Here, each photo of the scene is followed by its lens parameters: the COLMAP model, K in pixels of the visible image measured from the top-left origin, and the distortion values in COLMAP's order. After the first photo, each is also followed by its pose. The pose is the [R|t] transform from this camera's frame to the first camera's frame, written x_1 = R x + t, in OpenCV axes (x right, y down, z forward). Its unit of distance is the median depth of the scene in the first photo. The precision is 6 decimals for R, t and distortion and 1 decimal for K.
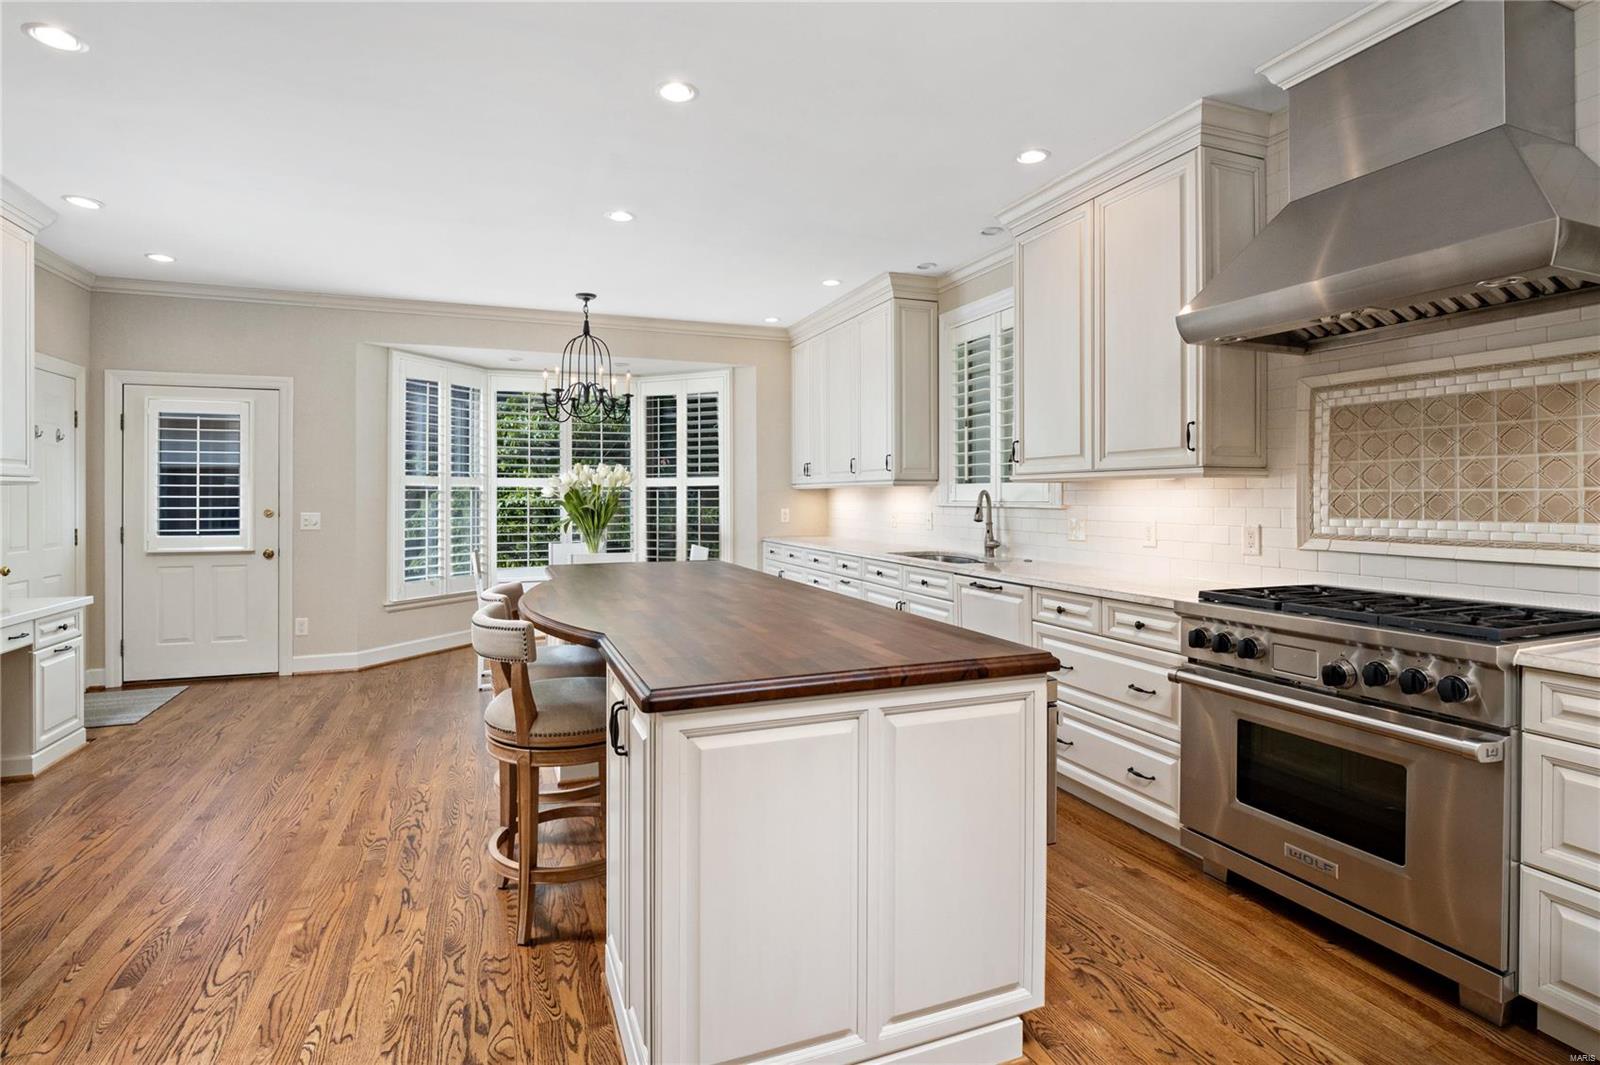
lens RADIAL K [[775.9, 0, 789.1], [0, 775.9, 509.4], [0, 0, 1]] dist [-0.003176, -0.000619]
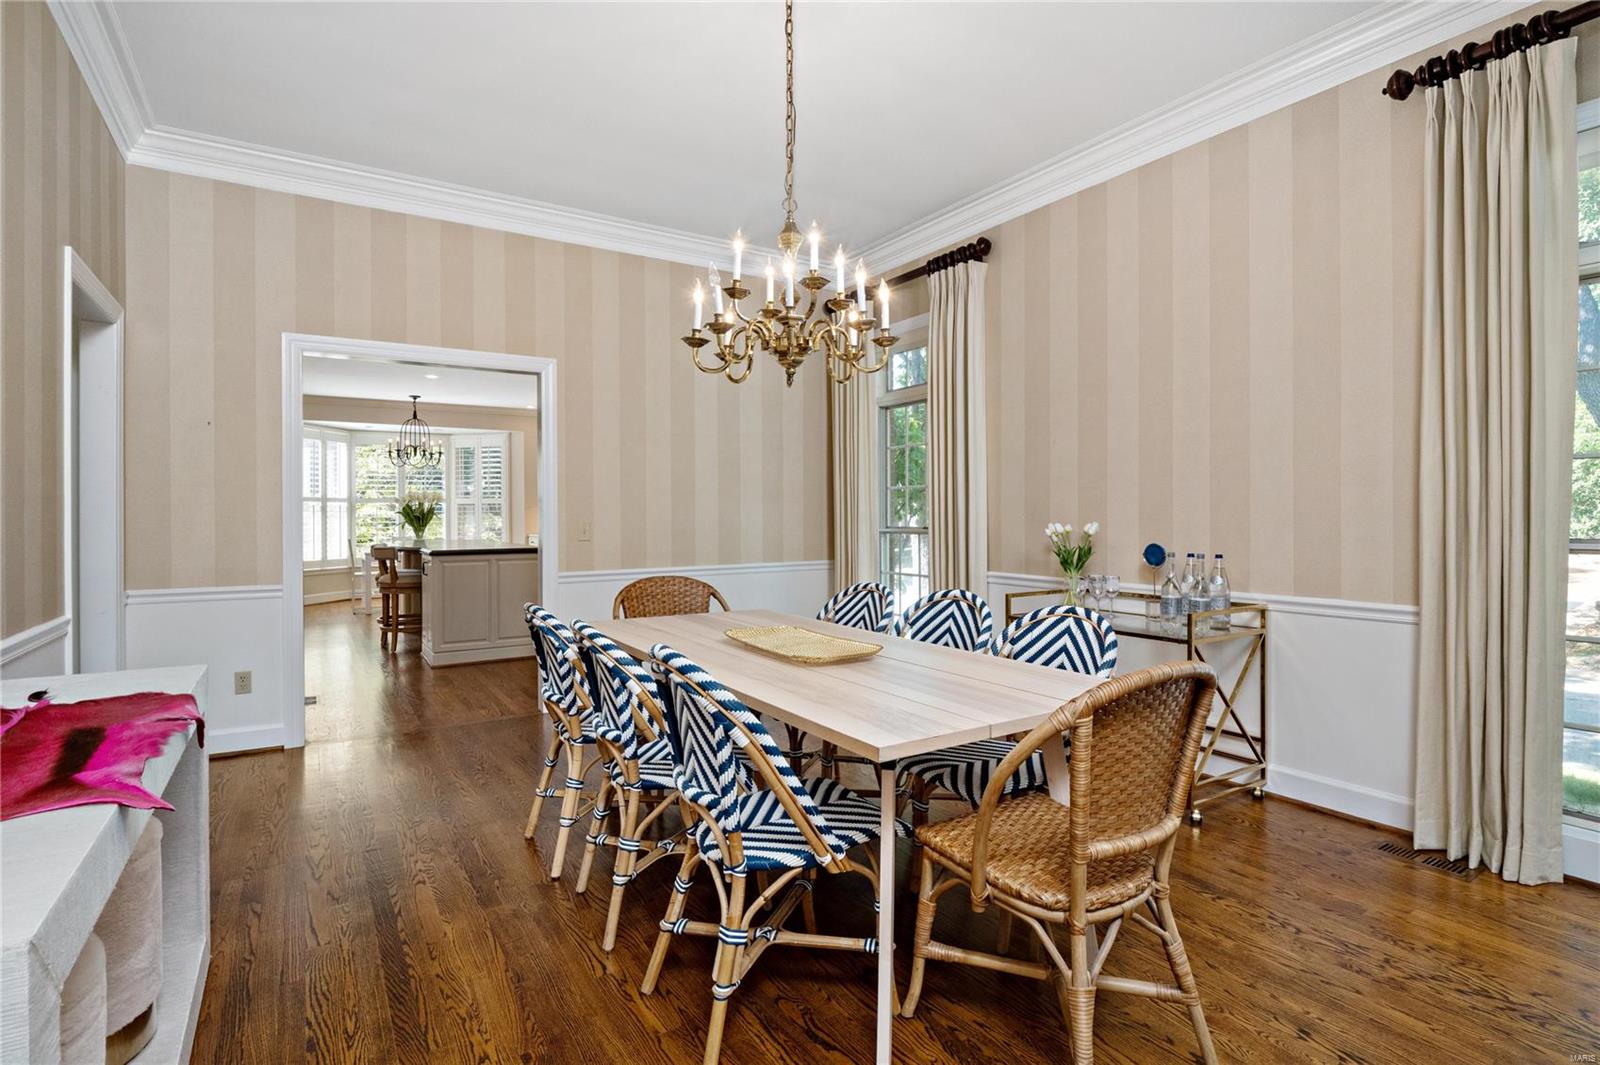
lens RADIAL K [[775.9, 0, 789.1], [0, 775.9, 509.4], [0, 0, 1]] dist [-0.003176, -0.000619]
pose [[0.980713, -0.002120, 0.195443, 0.246379], [0.006412, 0.999752, -0.021329, 0.029306], [-0.195350, 0.022171, 0.980483, -0.963731]]
